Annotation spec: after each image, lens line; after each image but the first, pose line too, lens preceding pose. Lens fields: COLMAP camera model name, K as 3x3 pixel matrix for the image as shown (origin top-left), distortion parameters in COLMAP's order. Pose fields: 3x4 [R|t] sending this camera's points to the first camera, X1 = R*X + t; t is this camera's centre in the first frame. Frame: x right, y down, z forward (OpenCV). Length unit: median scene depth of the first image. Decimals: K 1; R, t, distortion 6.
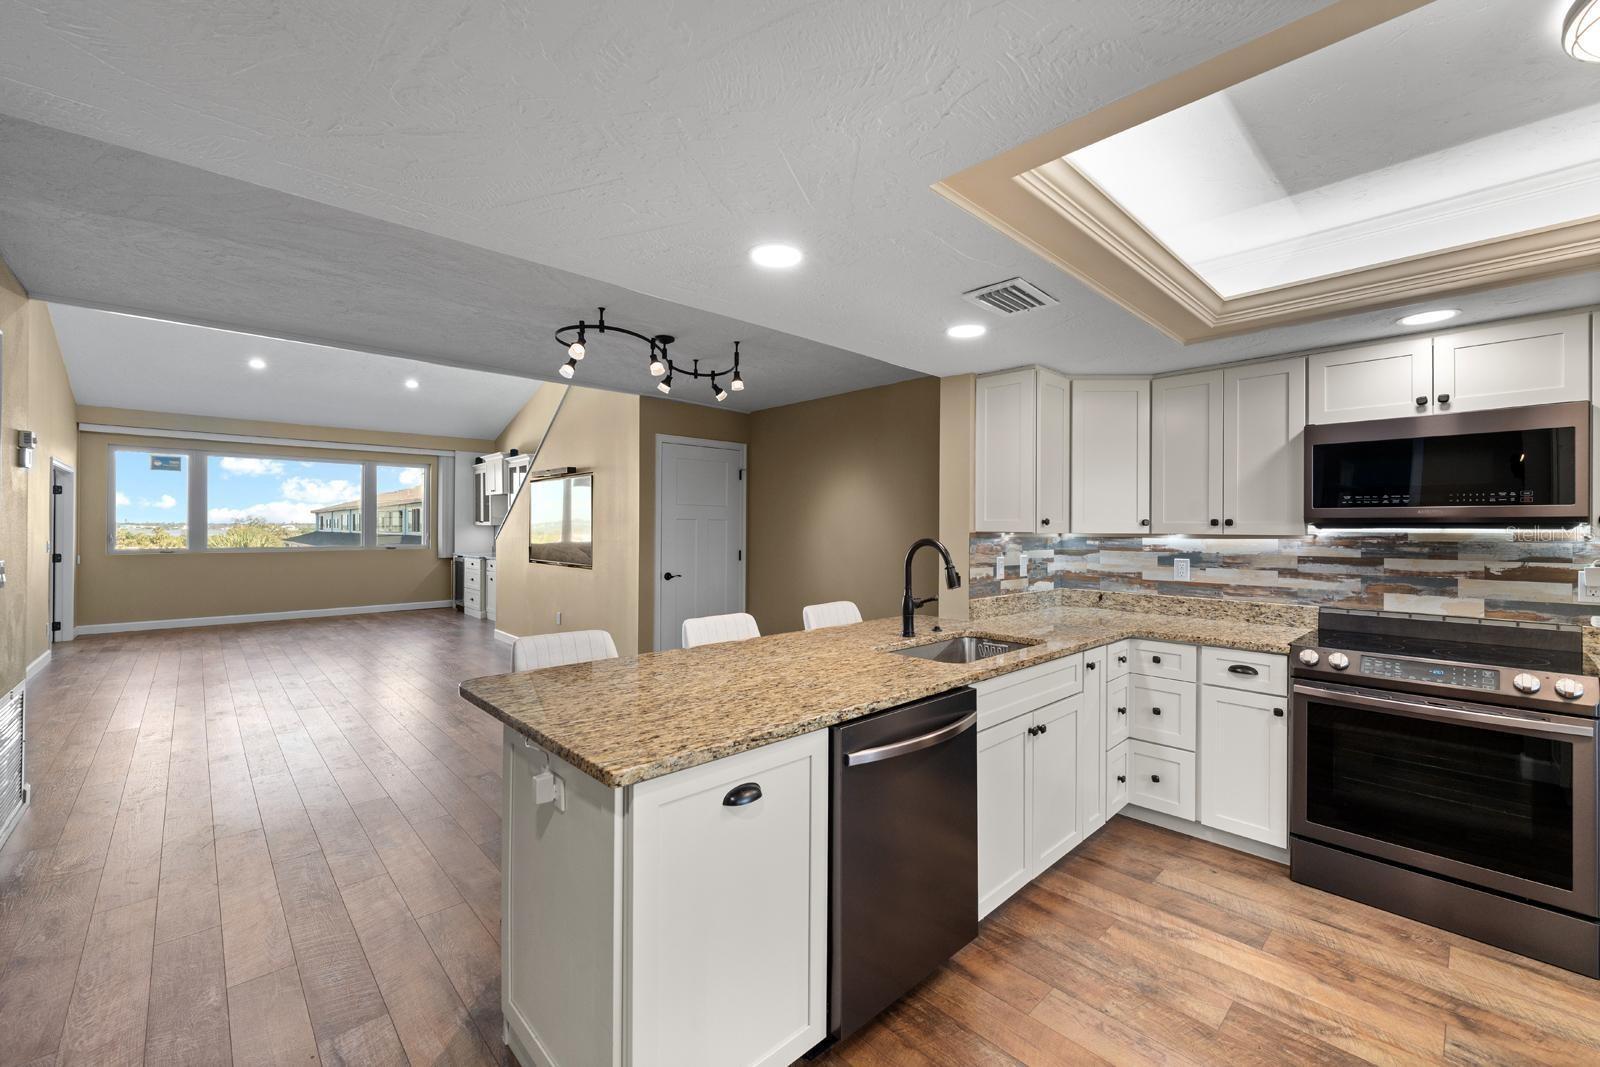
lens RADIAL K [[652.9, 0, 803.3], [0, 652.9, 527.3], [0, 0, 1]] dist [0.003312, -0.001770]
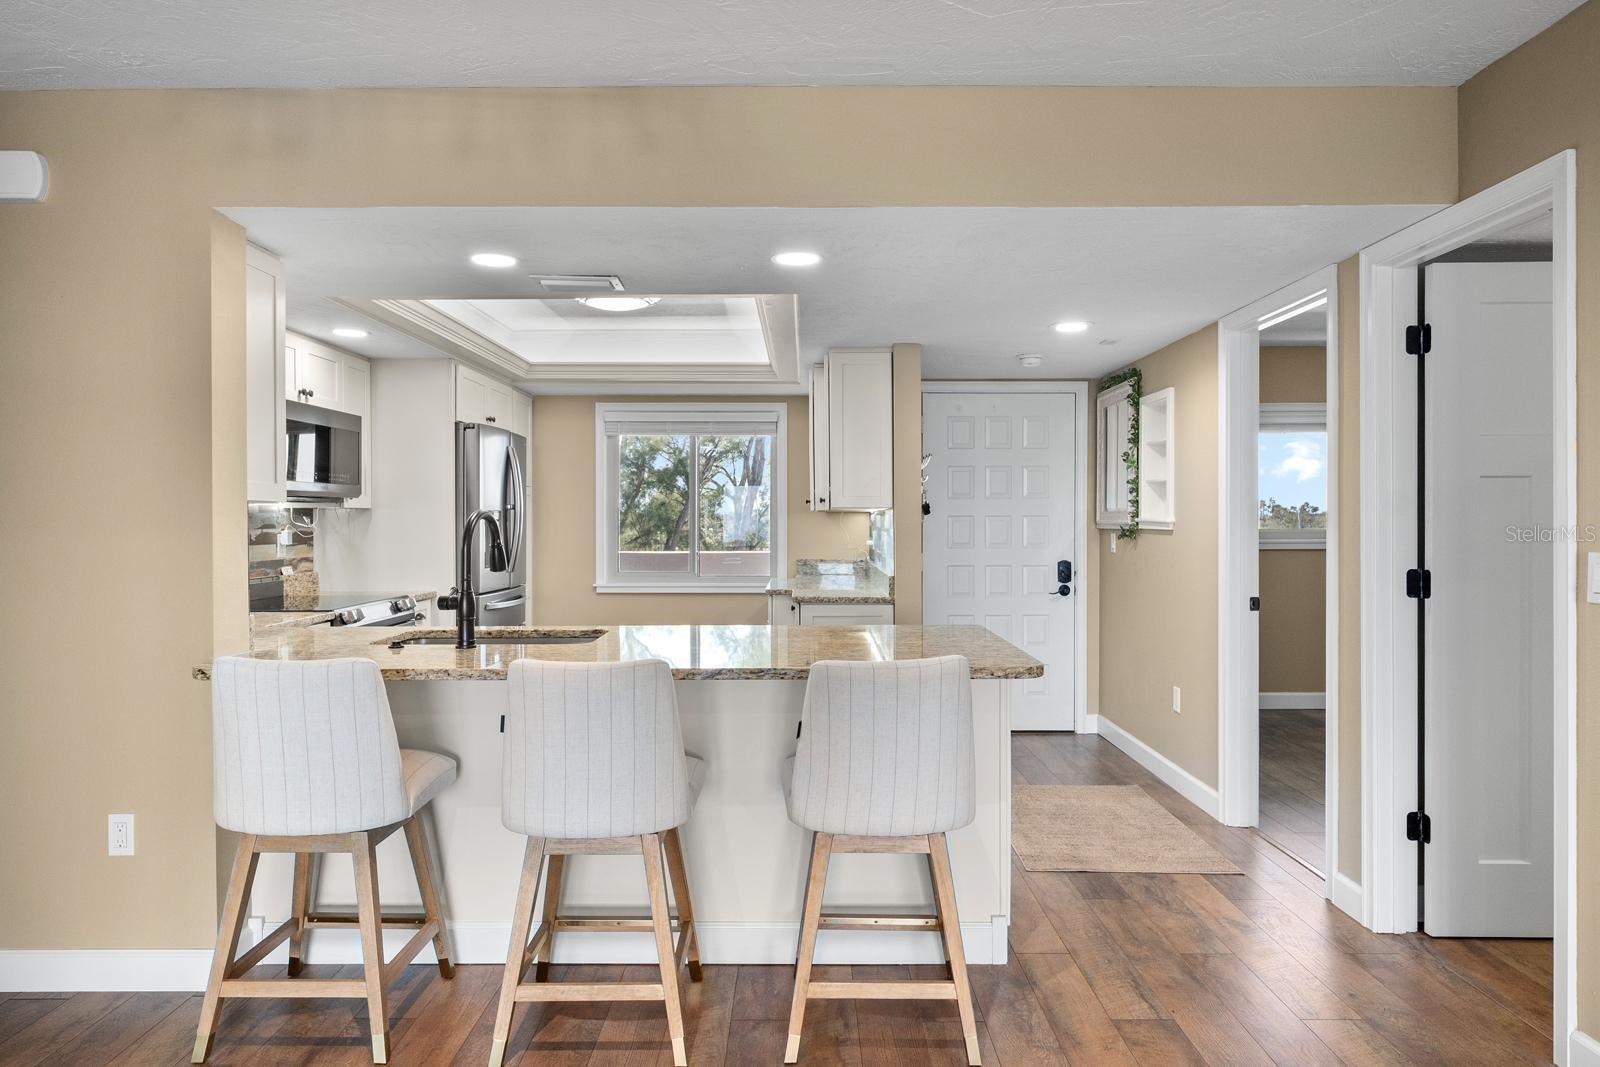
lens RADIAL K [[989.4, 0, 788.9], [0, 989.4, 524.7], [0, 0, 1]] dist [0.013973, -0.007792]
pose [[-0.712215, -0.010025, 0.701889, -0.811506], [-0.002883, 0.999931, 0.011357, 0.018781], [-0.701955, 0.006065, -0.712195, 1.457358]]
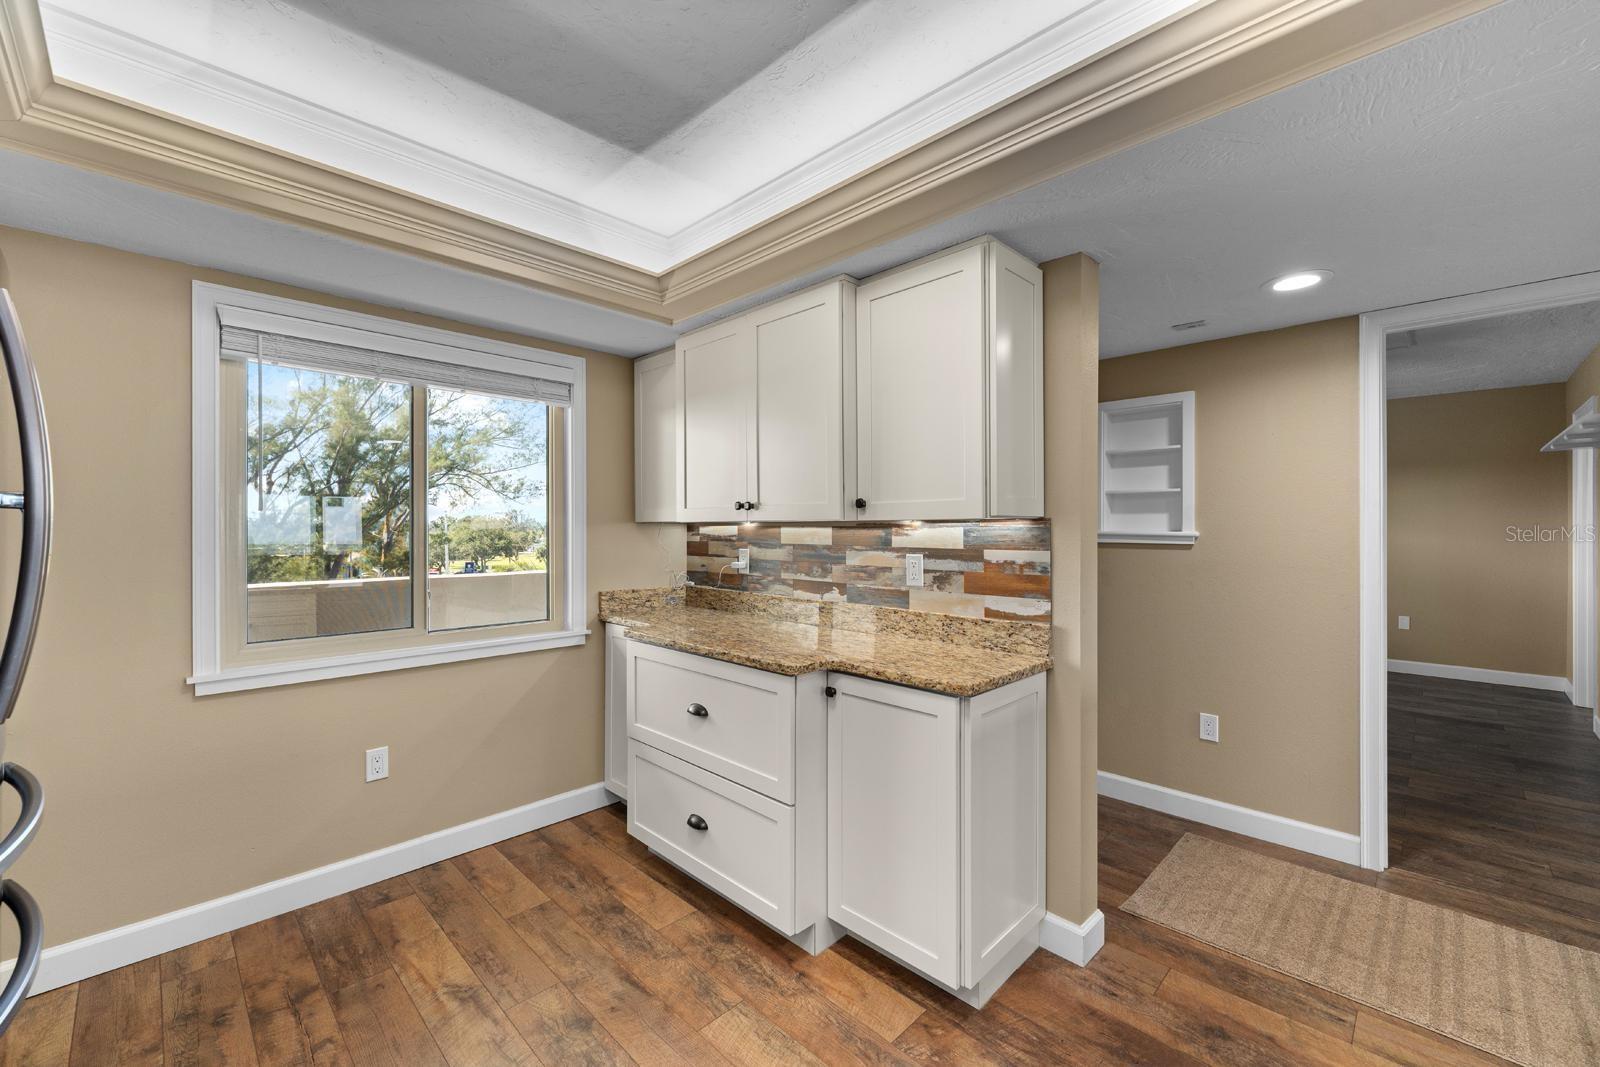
lens RADIAL K [[652.9, 0, 792.8], [0, 652.9, 527.3], [0, 0, 1]] dist [0.003312, -0.001770]
pose [[-0.999799, -0.006417, -0.018984, 0.535907], [-0.006486, 0.999973, 0.003578, 0.017624], [0.018961, 0.003700, -0.999813, 0.823883]]
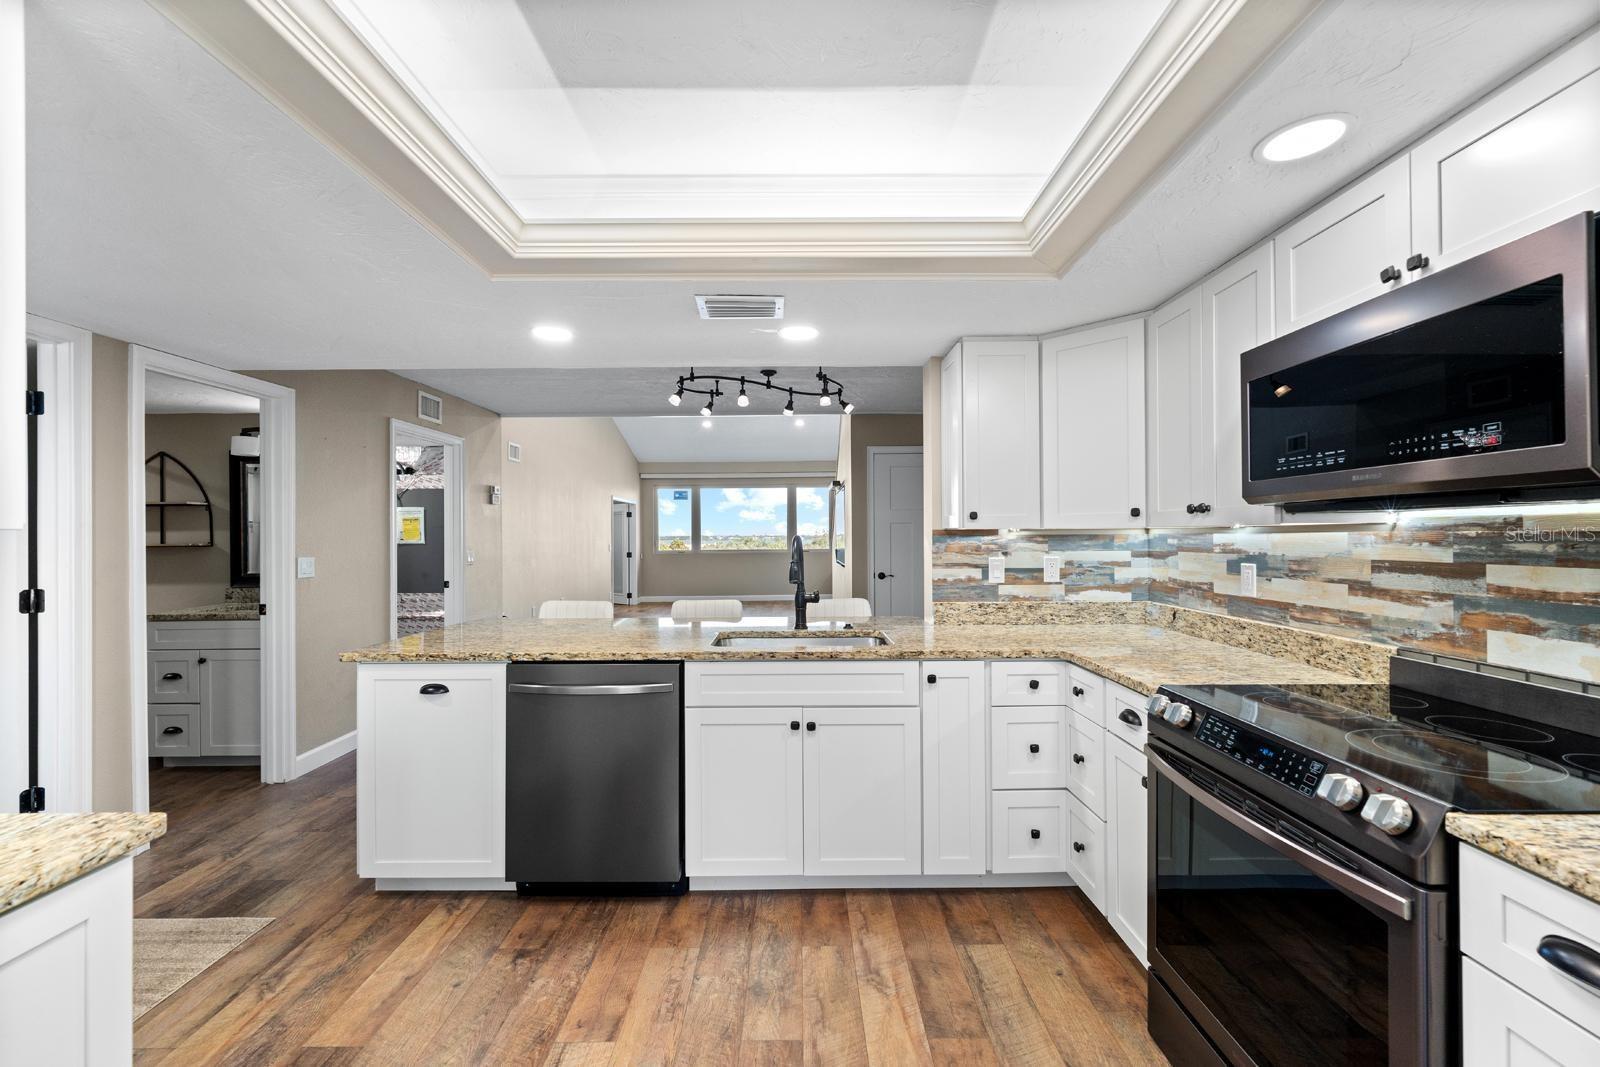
lens RADIAL K [[652.9, 0, 804.5], [0, 652.9, 535.0], [0, 0, 1]] dist [0.003312, -0.001770]
pose [[0.723838, -0.010763, -0.689886, 0.850074], [0.010212, 0.999936, -0.004886, 0.020288], [0.689895, -0.003509, 0.723901, 0.230412]]
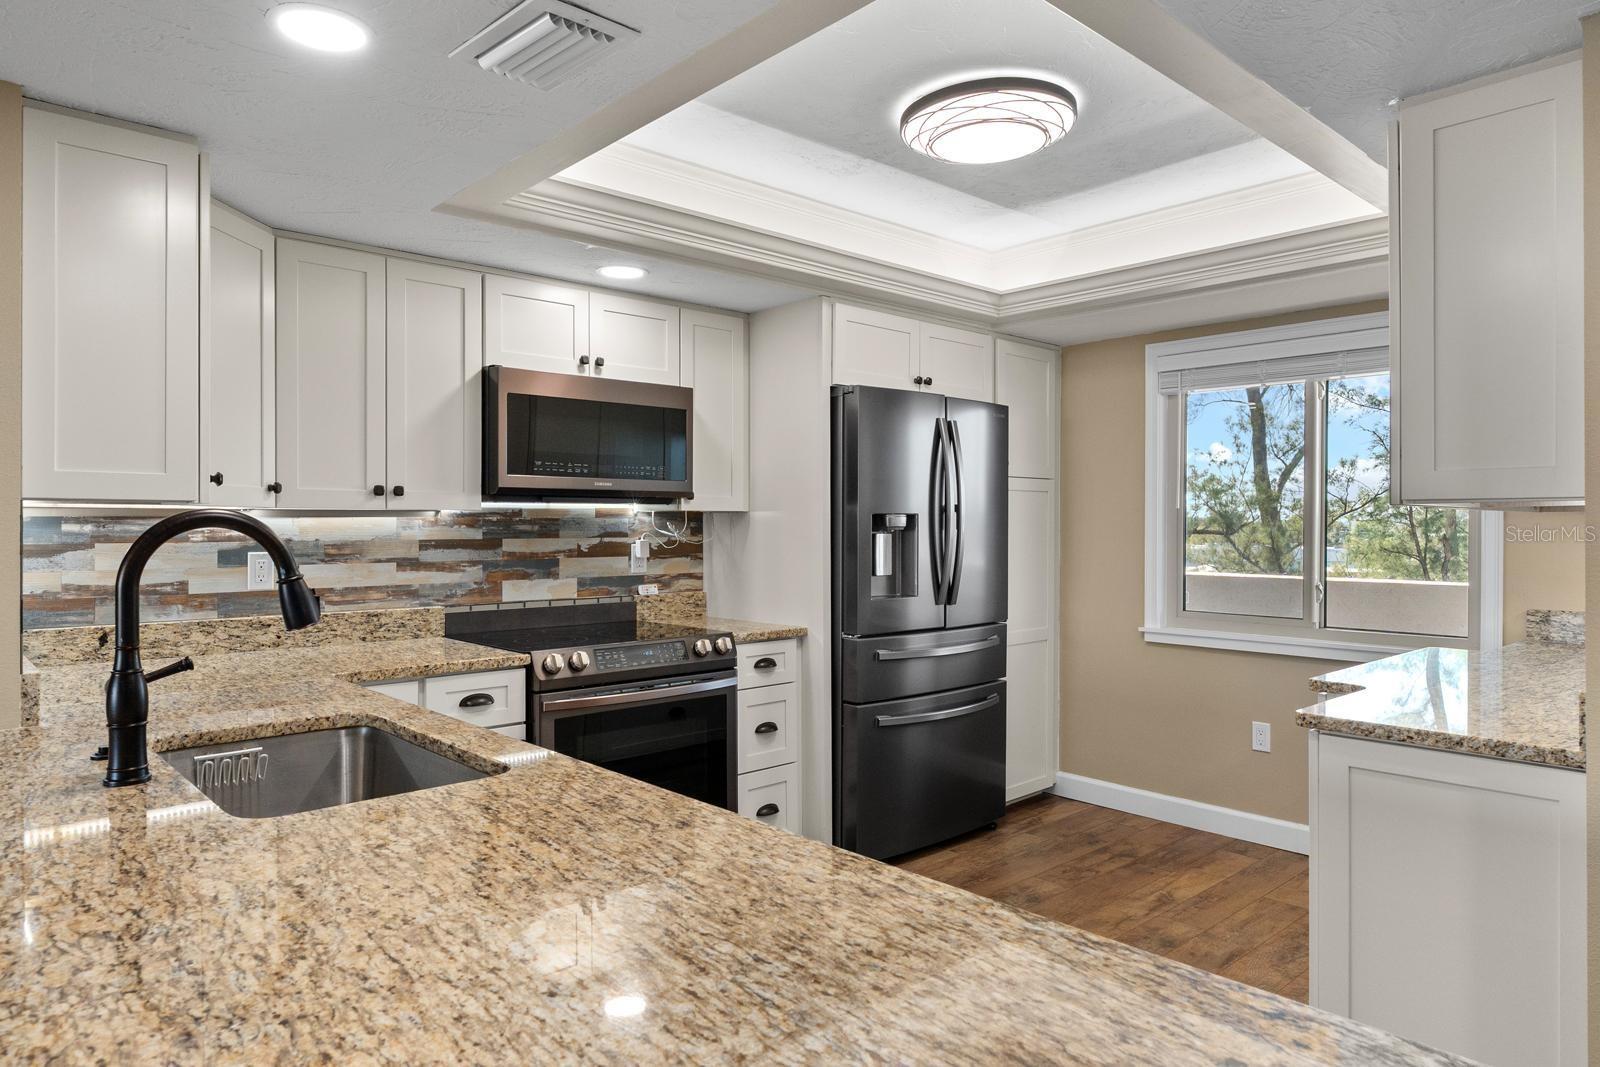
lens RADIAL K [[989.4, 0, 802.7], [0, 989.4, 524.6], [0, 0, 1]] dist [0.013973, -0.007792]
pose [[0.023104, -0.006797, 0.999710, -0.357731], [-0.000387, 0.999977, 0.006807, 0.020462], [-0.999733, -0.000544, 0.023101, 0.587516]]
